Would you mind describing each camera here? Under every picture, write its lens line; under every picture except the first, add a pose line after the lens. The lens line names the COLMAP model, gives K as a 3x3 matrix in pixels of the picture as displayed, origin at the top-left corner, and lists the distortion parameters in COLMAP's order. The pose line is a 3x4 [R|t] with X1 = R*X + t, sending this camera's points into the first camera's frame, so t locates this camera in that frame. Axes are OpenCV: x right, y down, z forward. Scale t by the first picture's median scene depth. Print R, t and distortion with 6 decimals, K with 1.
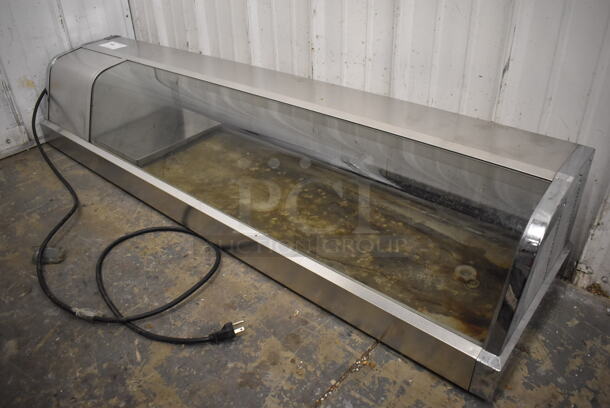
lens RADIAL K [[473.1, 0, 305.0], [0, 473.1, 204.0], [0, 0, 1]] dist [-0.093648, 0.003626]
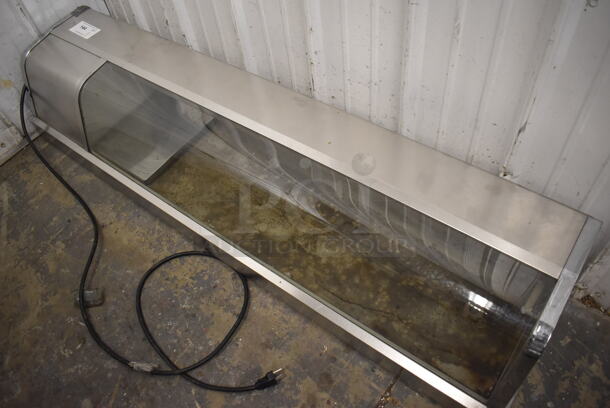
lens RADIAL K [[473.1, 0, 305.0], [0, 473.1, 204.0], [0, 0, 1]] dist [-0.093648, 0.003626]
pose [[0.994667, -0.102318, -0.013003, -0.015576], [0.100509, 0.933263, 0.344846, -0.475607], [-0.023148, -0.344314, 0.938569, 0.047682]]
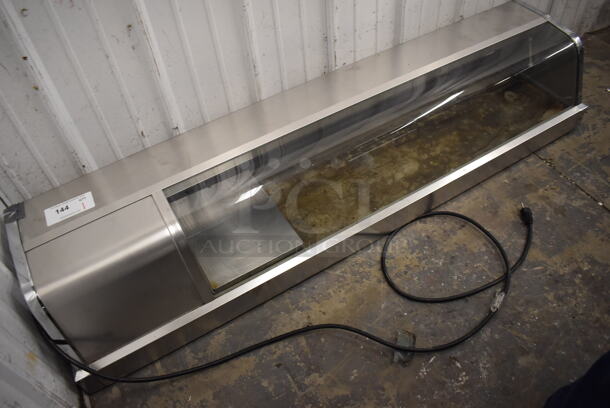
lens RADIAL K [[473.1, 0, 305.0], [0, 473.1, 204.0], [0, 0, 1]] dist [-0.093648, 0.003626]
pose [[0.314677, -0.711061, 0.628785, -1.168248], [0.563210, 0.673095, 0.479310, -0.773449], [-0.764051, 0.203310, 0.612284, 0.561891]]
